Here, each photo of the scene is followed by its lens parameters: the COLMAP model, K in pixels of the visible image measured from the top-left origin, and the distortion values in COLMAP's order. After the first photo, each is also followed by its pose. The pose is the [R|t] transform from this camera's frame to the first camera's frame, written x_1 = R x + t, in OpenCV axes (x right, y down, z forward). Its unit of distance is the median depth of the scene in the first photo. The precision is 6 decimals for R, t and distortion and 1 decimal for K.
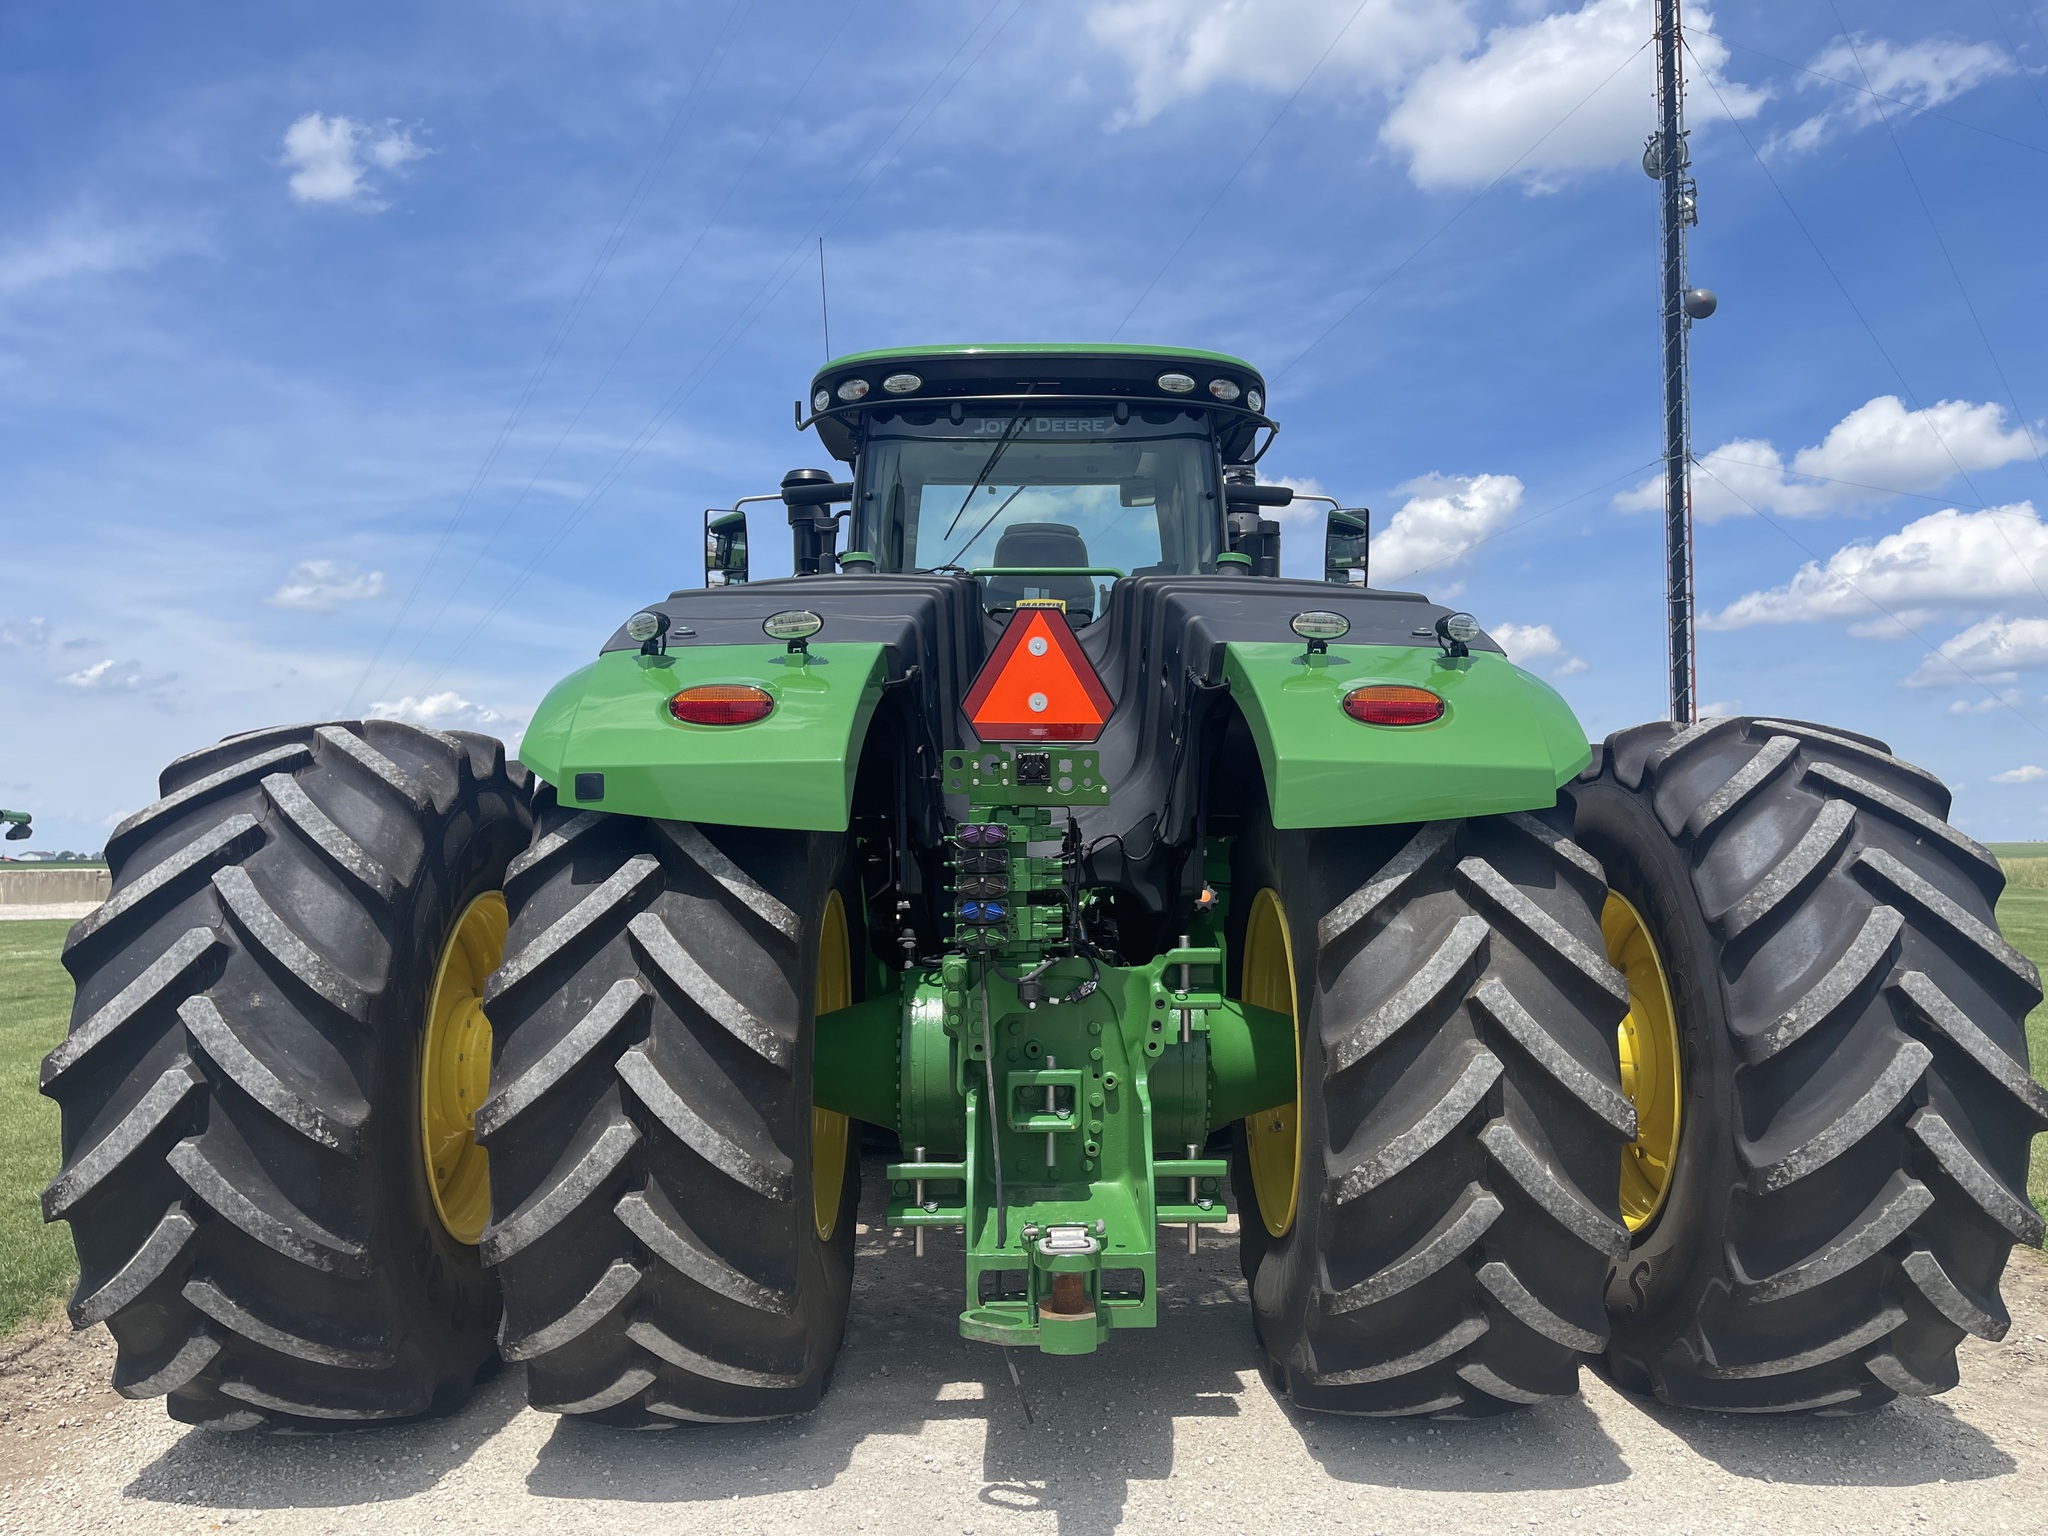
lens RADIAL K [[1357.0, 0, 1067.4], [0, 1357.0, 775.3], [0, 0, 1]] dist [0.001771, -0.001463]
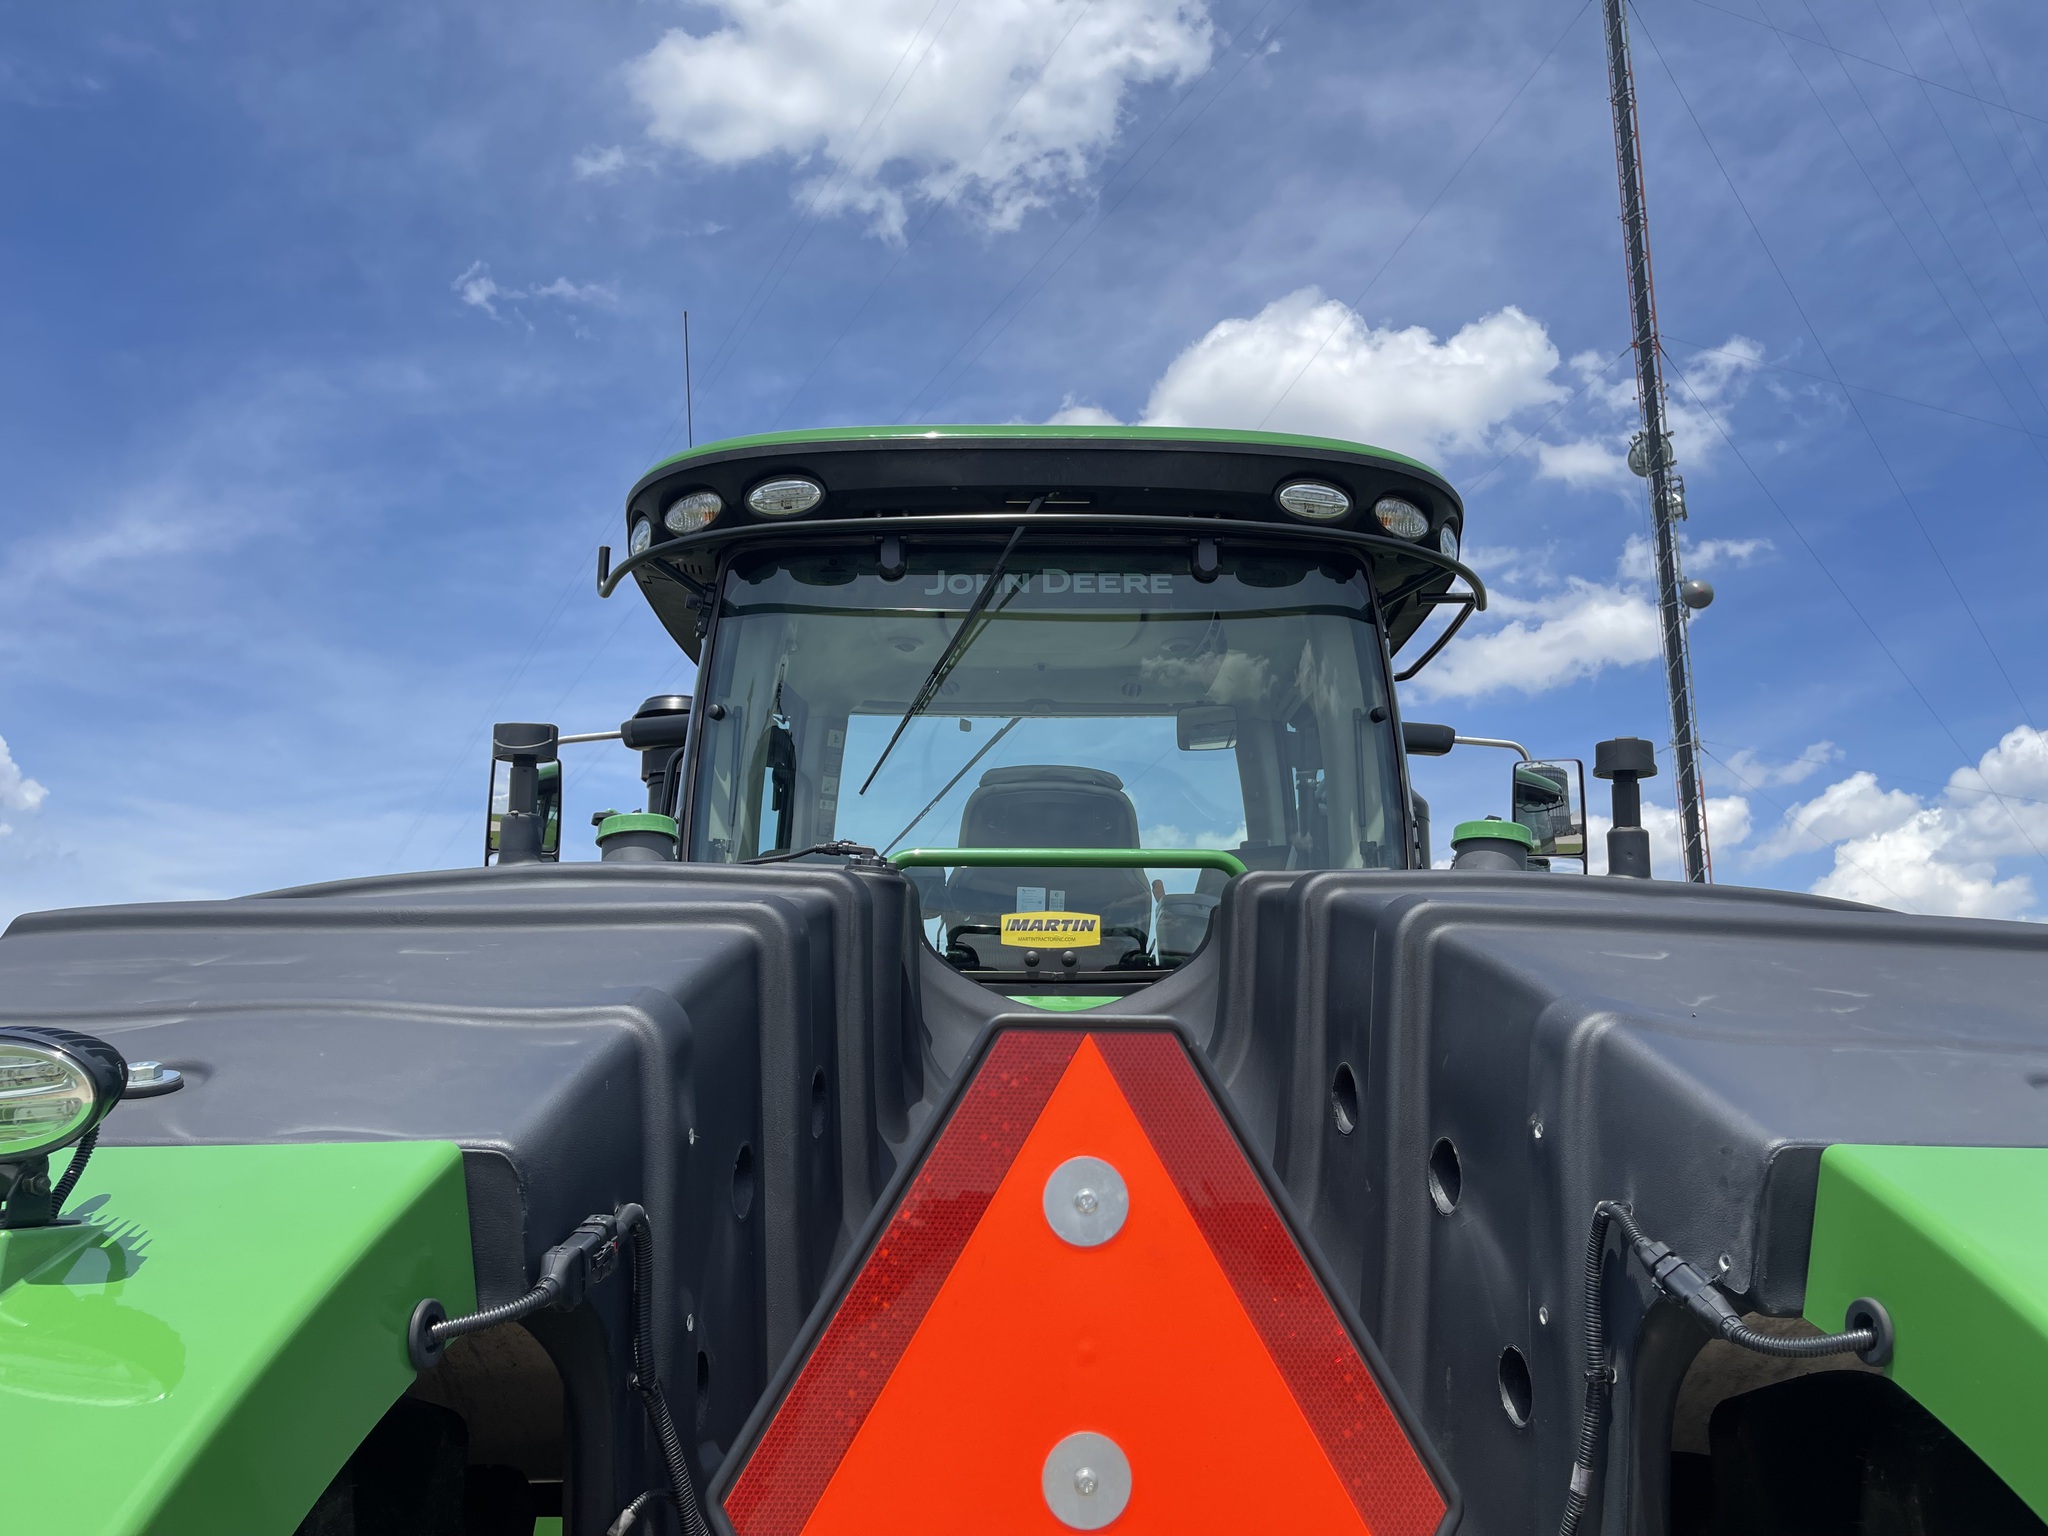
lens RADIAL K [[1357.0, 0, 1067.4], [0, 1357.0, 775.3], [0, 0, 1]] dist [0.001771, -0.001463]
pose [[0.999942, 0.006126, 0.008807, -0.022902], [-0.004159, 0.978077, -0.208201, -0.098513], [-0.009889, 0.208153, 0.978046, 0.651105]]
